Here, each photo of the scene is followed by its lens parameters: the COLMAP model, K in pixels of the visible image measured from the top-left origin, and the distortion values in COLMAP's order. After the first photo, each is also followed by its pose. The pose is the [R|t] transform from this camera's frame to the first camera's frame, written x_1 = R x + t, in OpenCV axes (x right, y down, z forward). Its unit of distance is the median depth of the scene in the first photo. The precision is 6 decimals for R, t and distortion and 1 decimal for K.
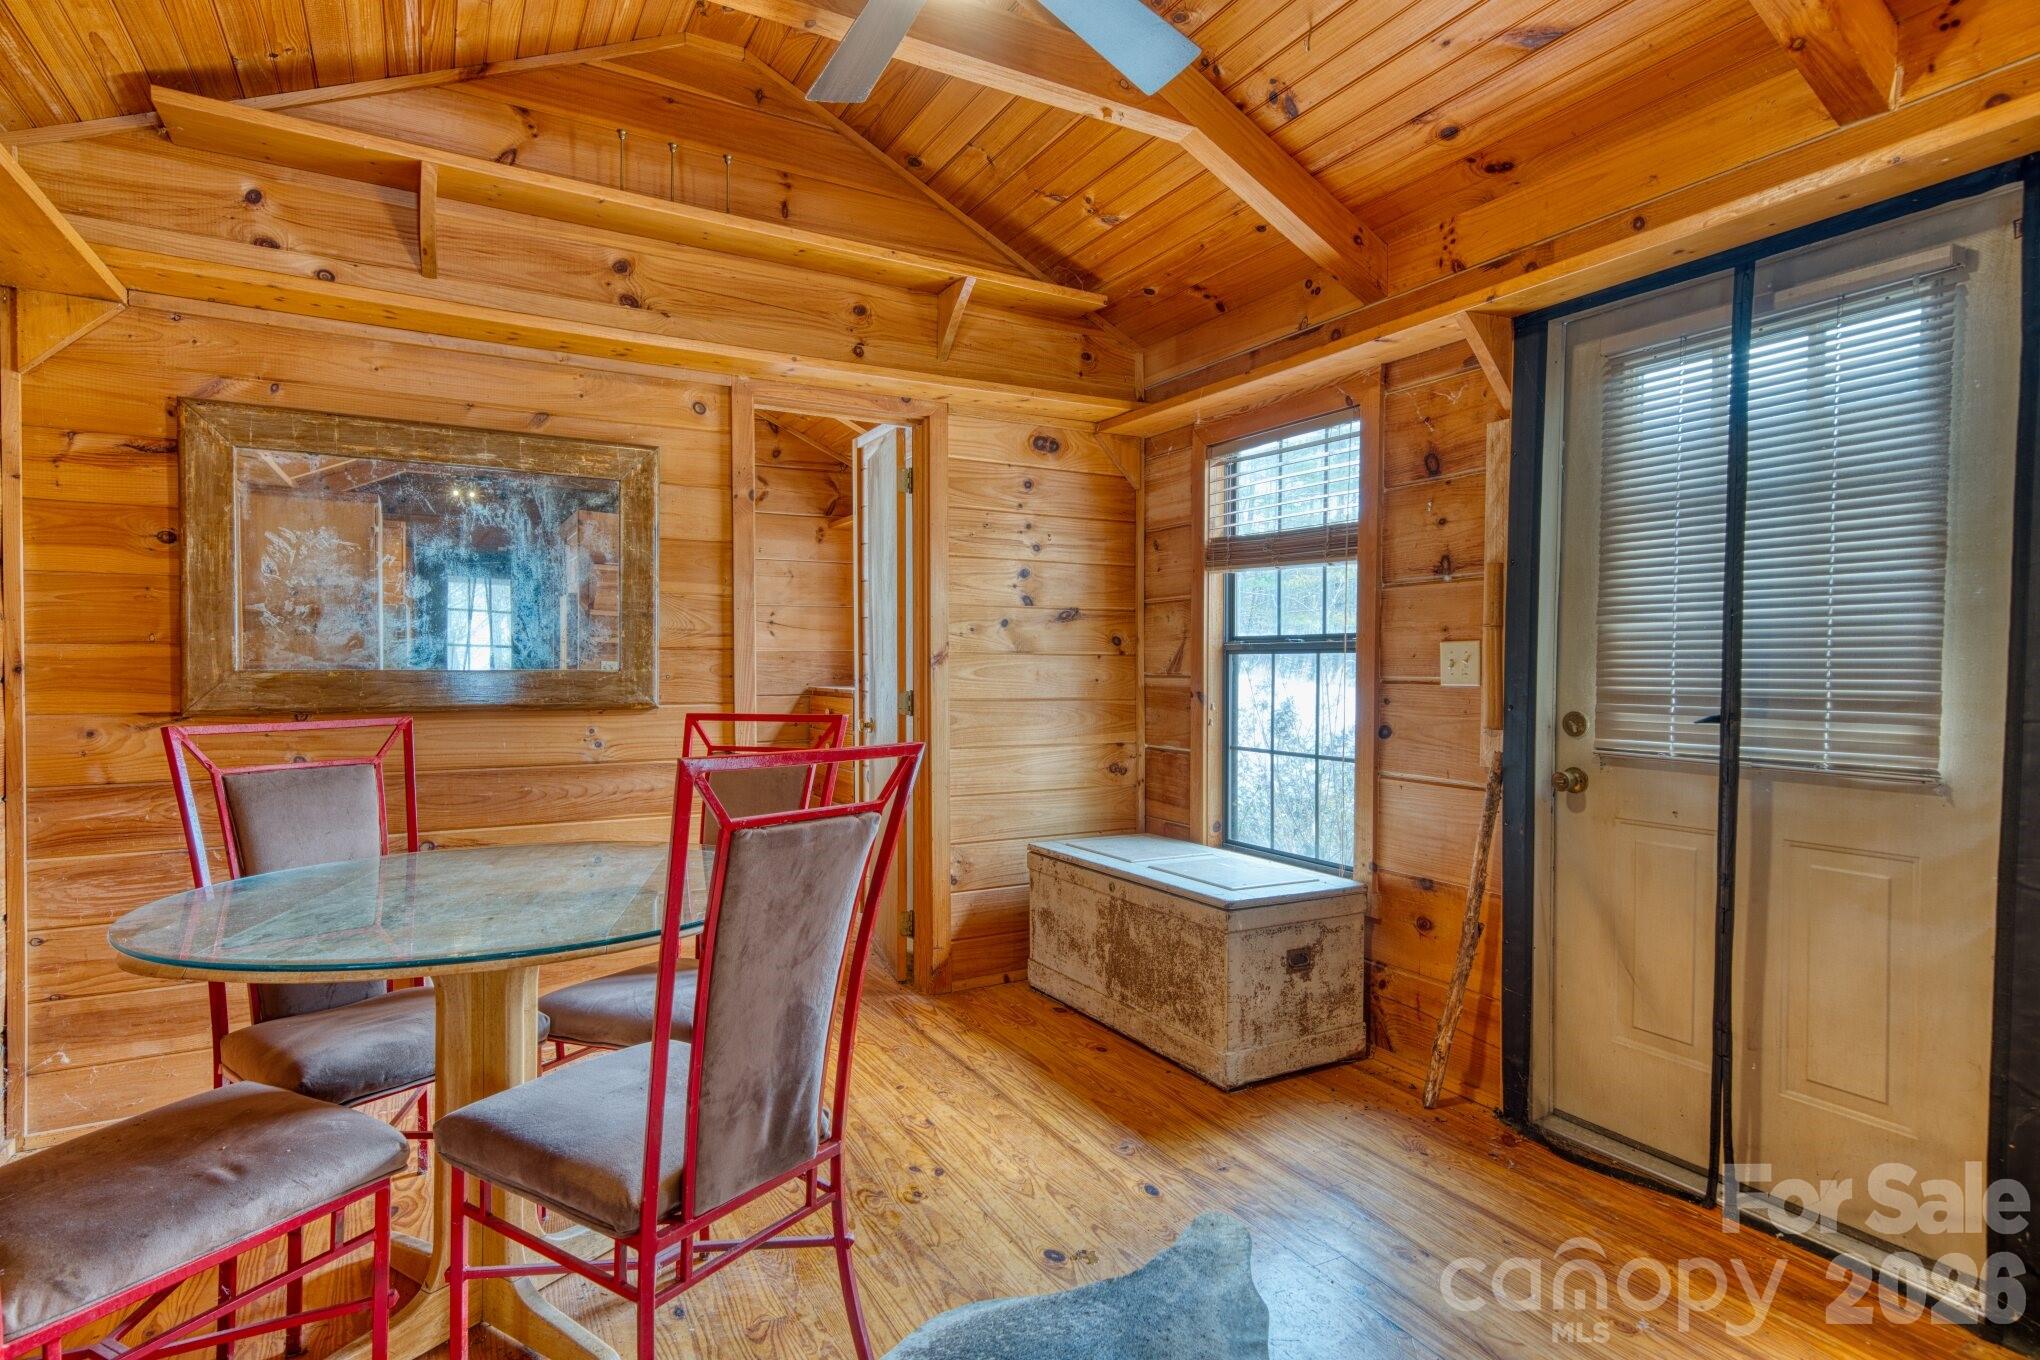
lens RADIAL K [[1032.4, 0, 1015.8], [0, 1032.4, 685.5], [0, 0, 1]] dist [0.011498, -0.000663]
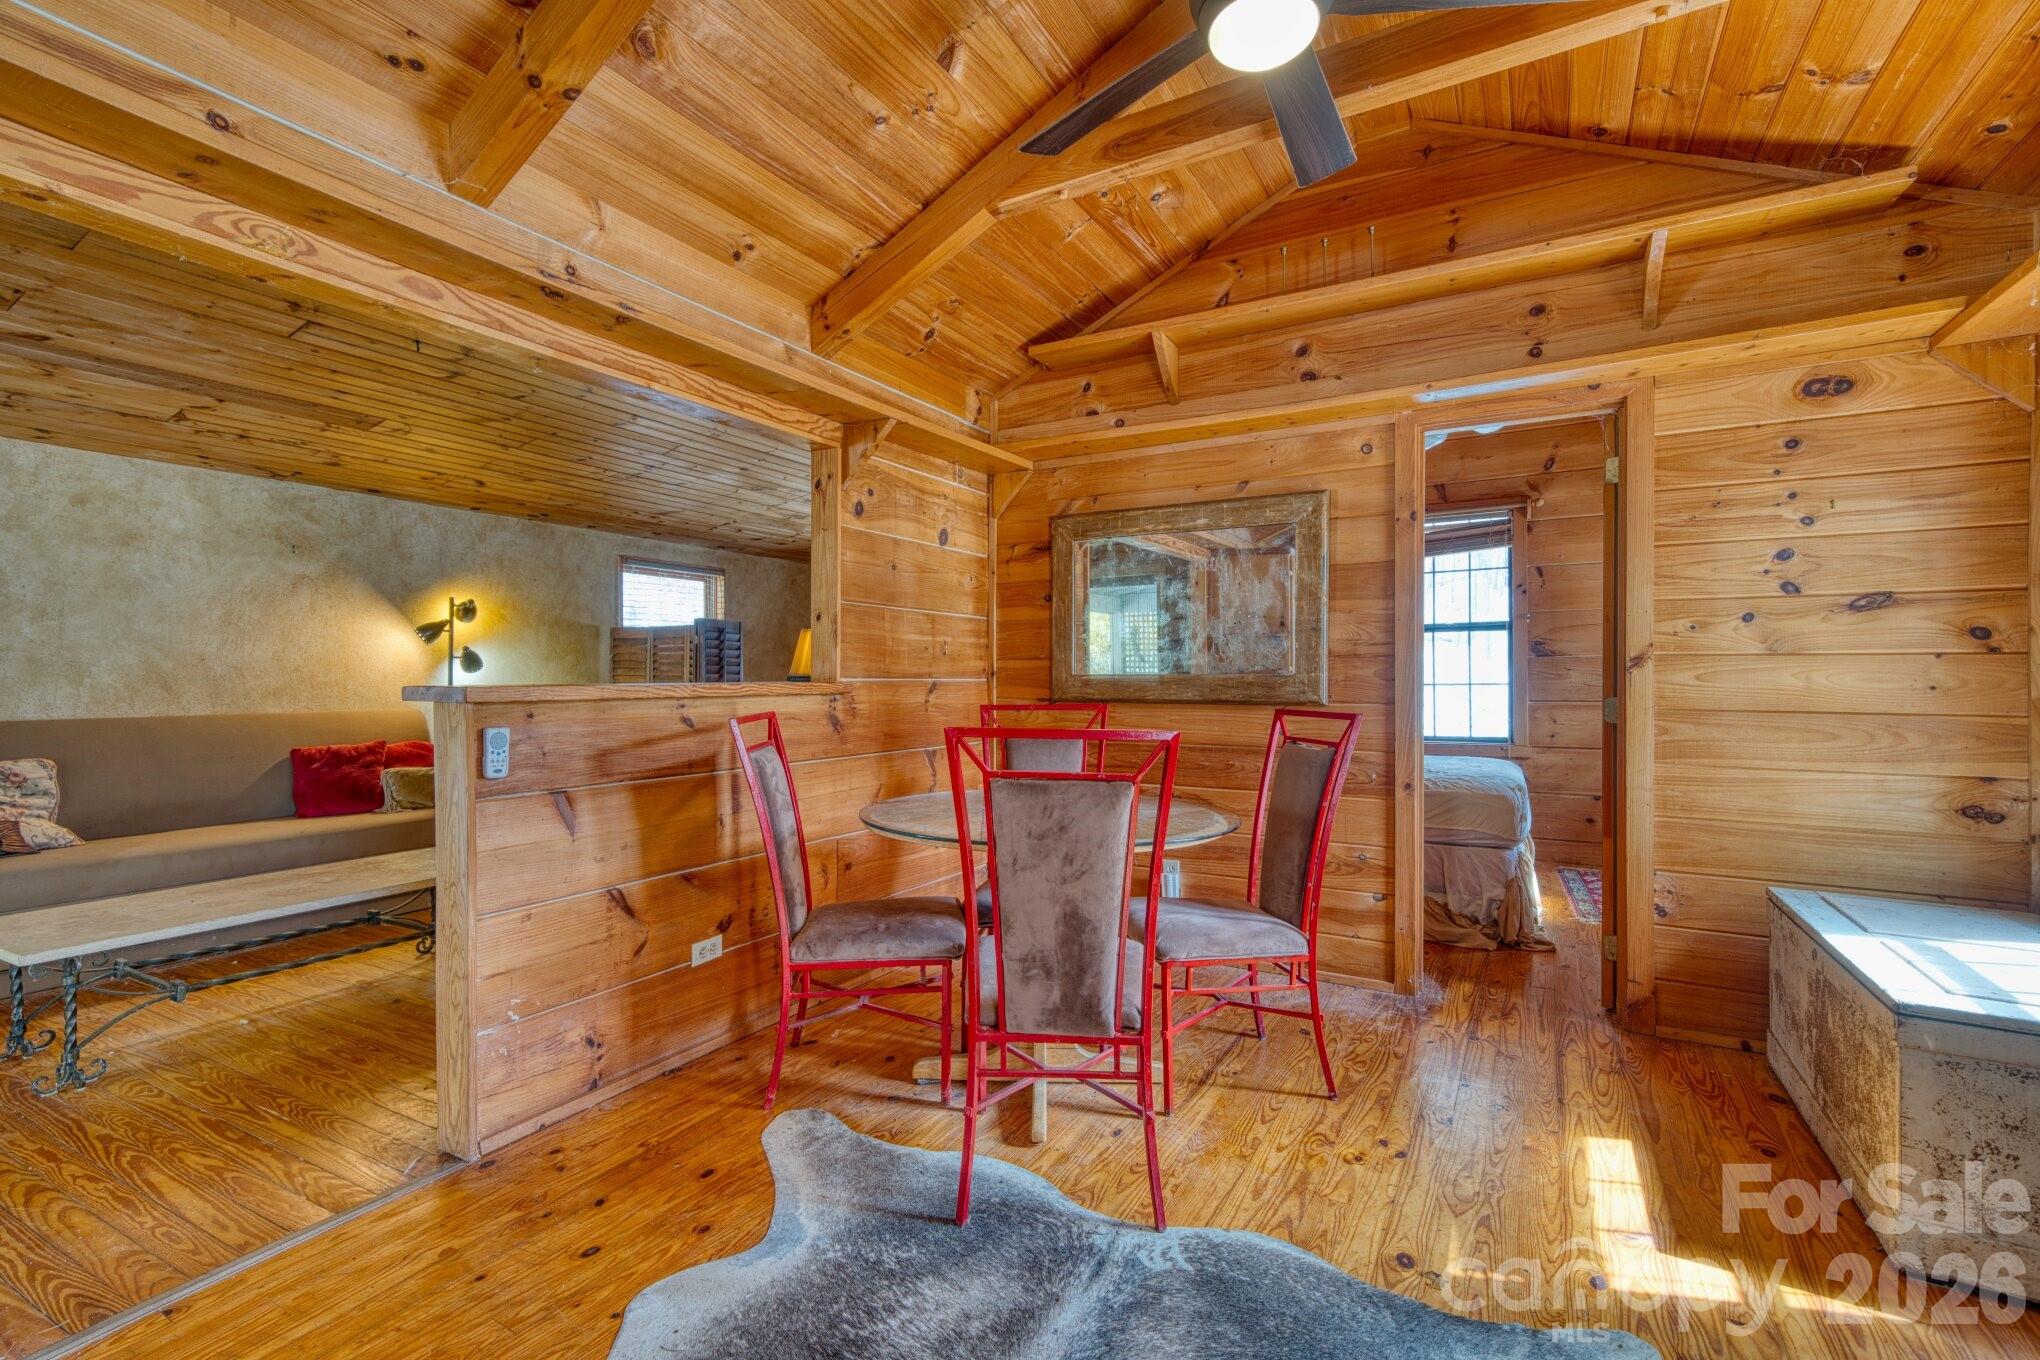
lens RADIAL K [[905.1, 0, 1021.9], [0, 905.1, 685.9], [0, 0, 1]] dist [0.002927, 0.001293]
pose [[0.517467, 0.008966, -0.855656, 0.361406], [-0.013607, 0.999905, 0.002248, 0.001082], [0.855595, 0.010480, 0.517540, 0.141582]]
